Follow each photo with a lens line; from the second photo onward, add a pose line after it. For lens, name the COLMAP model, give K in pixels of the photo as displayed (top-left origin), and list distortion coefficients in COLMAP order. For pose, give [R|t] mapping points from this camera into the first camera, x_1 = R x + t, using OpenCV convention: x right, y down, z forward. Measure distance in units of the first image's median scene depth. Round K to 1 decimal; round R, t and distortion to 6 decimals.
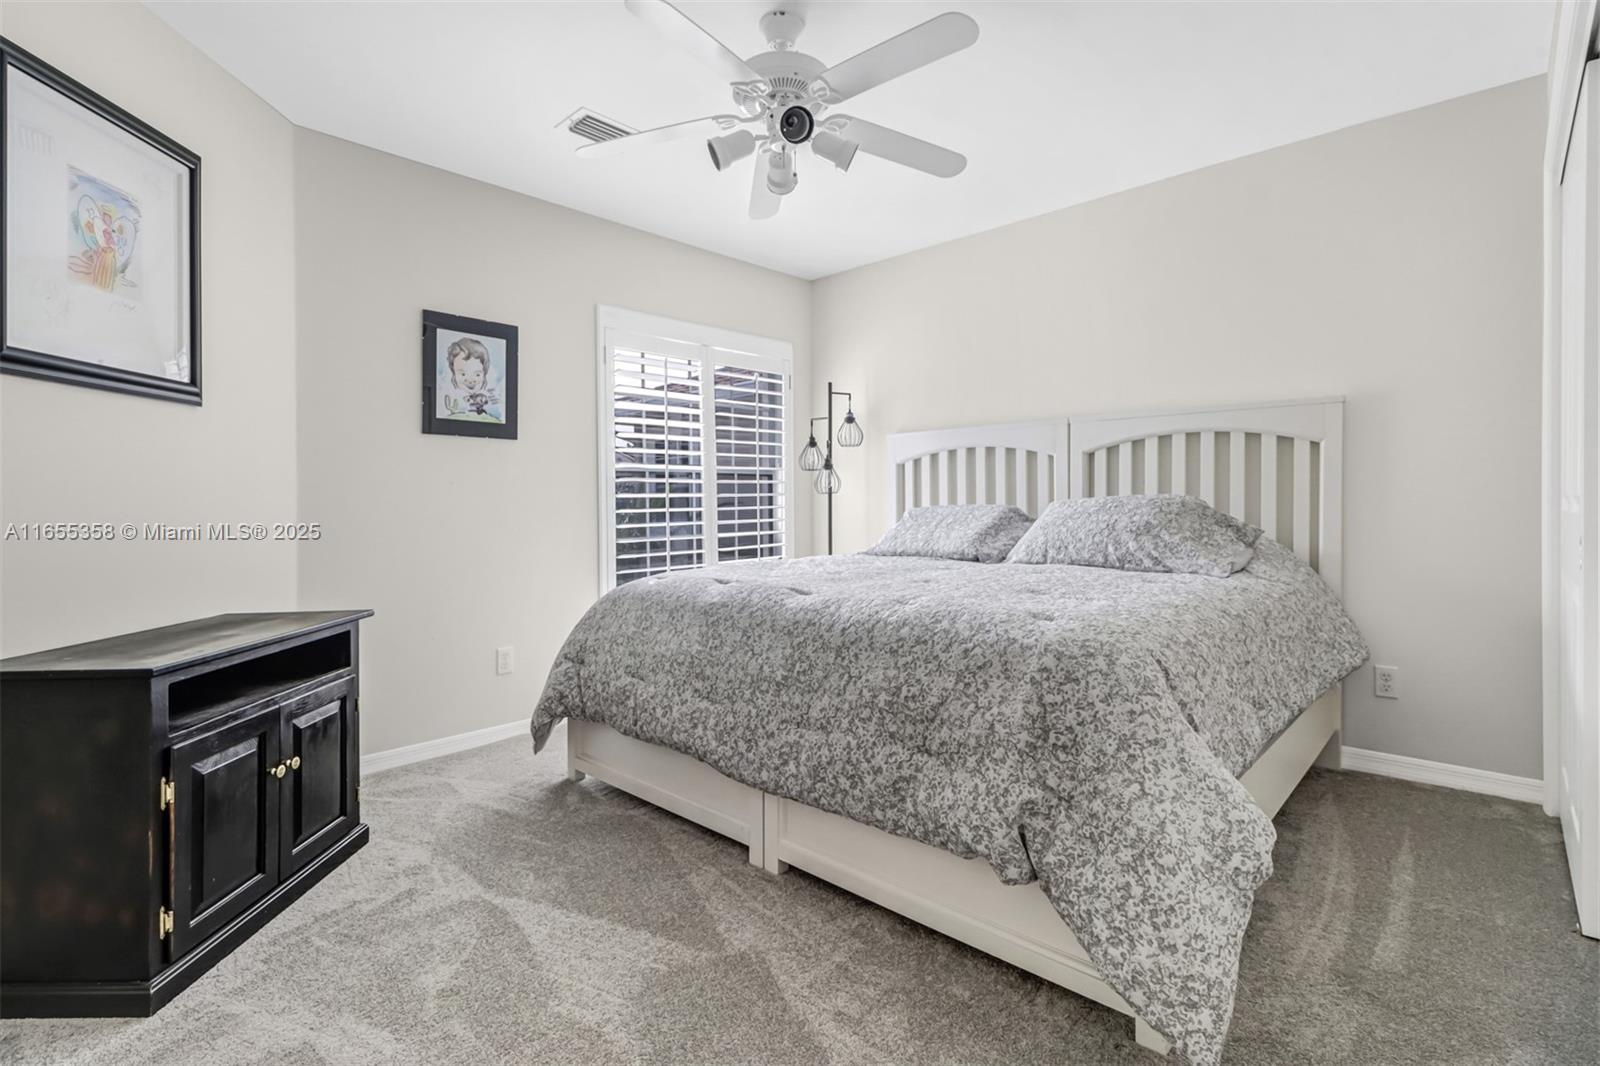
lens RADIAL K [[738.8, 0, 792.9], [0, 738.8, 510.7], [0, 0, 1]] dist [0.000439, -0.000274]
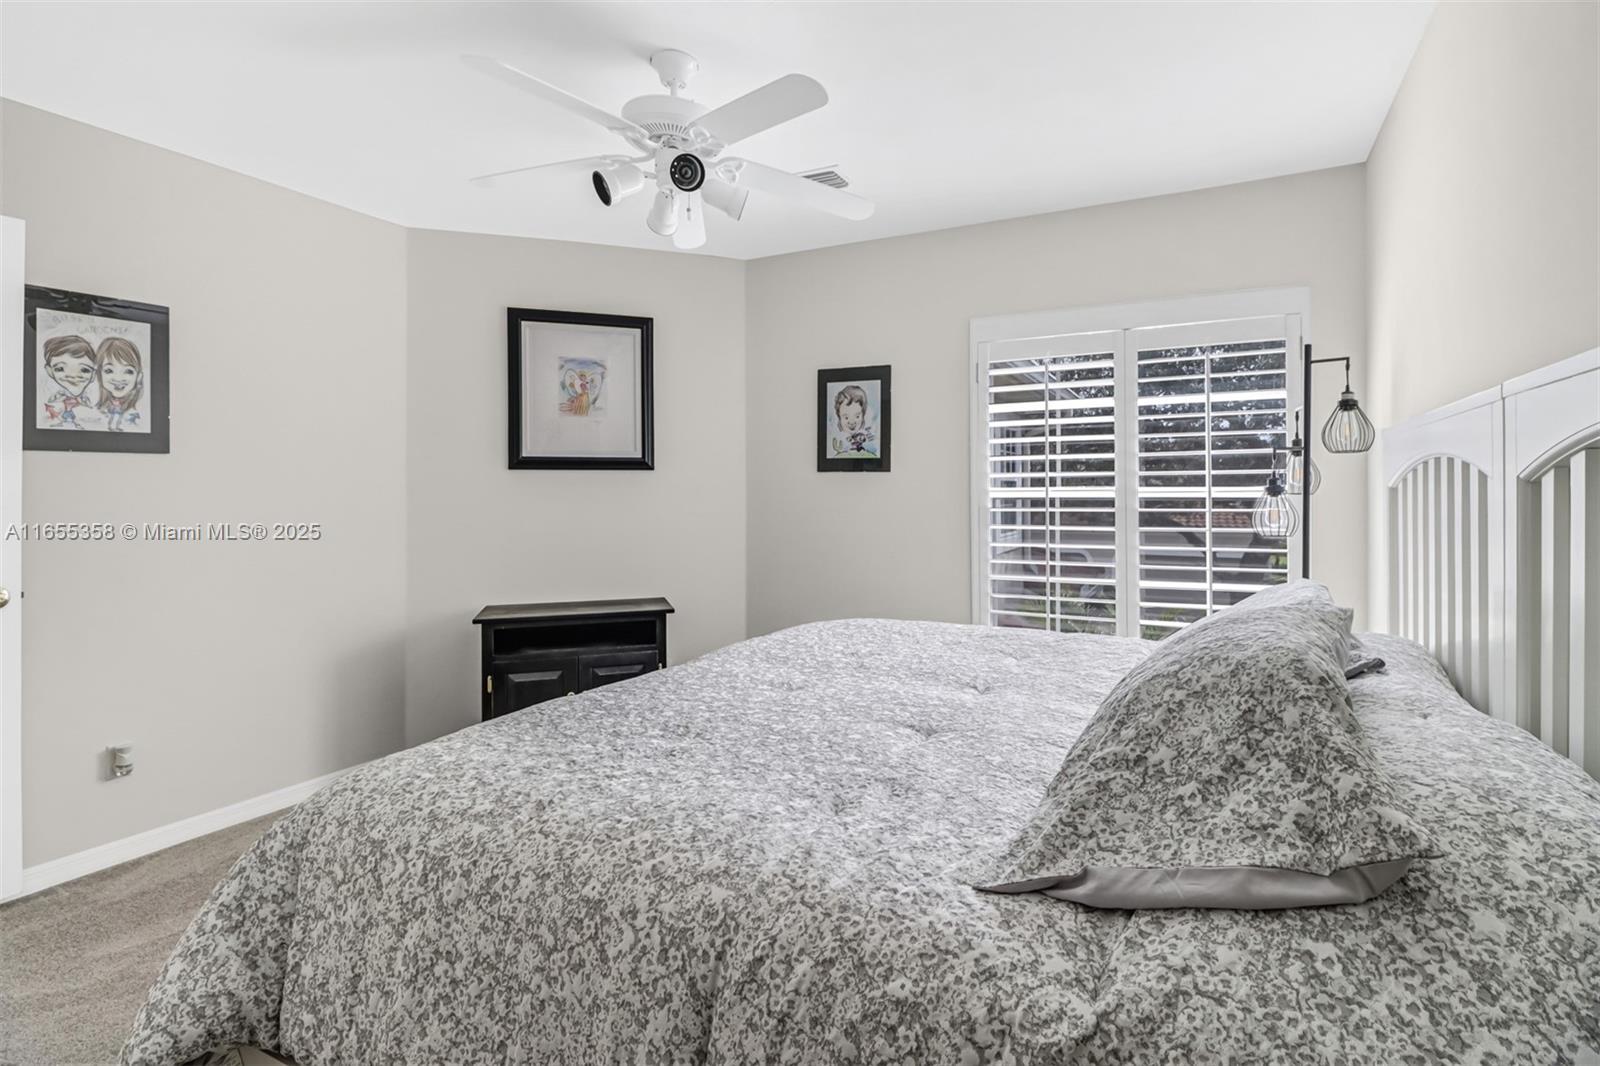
lens RADIAL K [[738.8, 0, 792.9], [0, 738.8, 510.7], [0, 0, 1]] dist [0.000439, -0.000274]
pose [[0.325261, 0.025129, -0.945290, 0.619795], [-0.010848, 0.999680, 0.022842, -0.066191], [0.945562, 0.002824, 0.325430, 0.549311]]
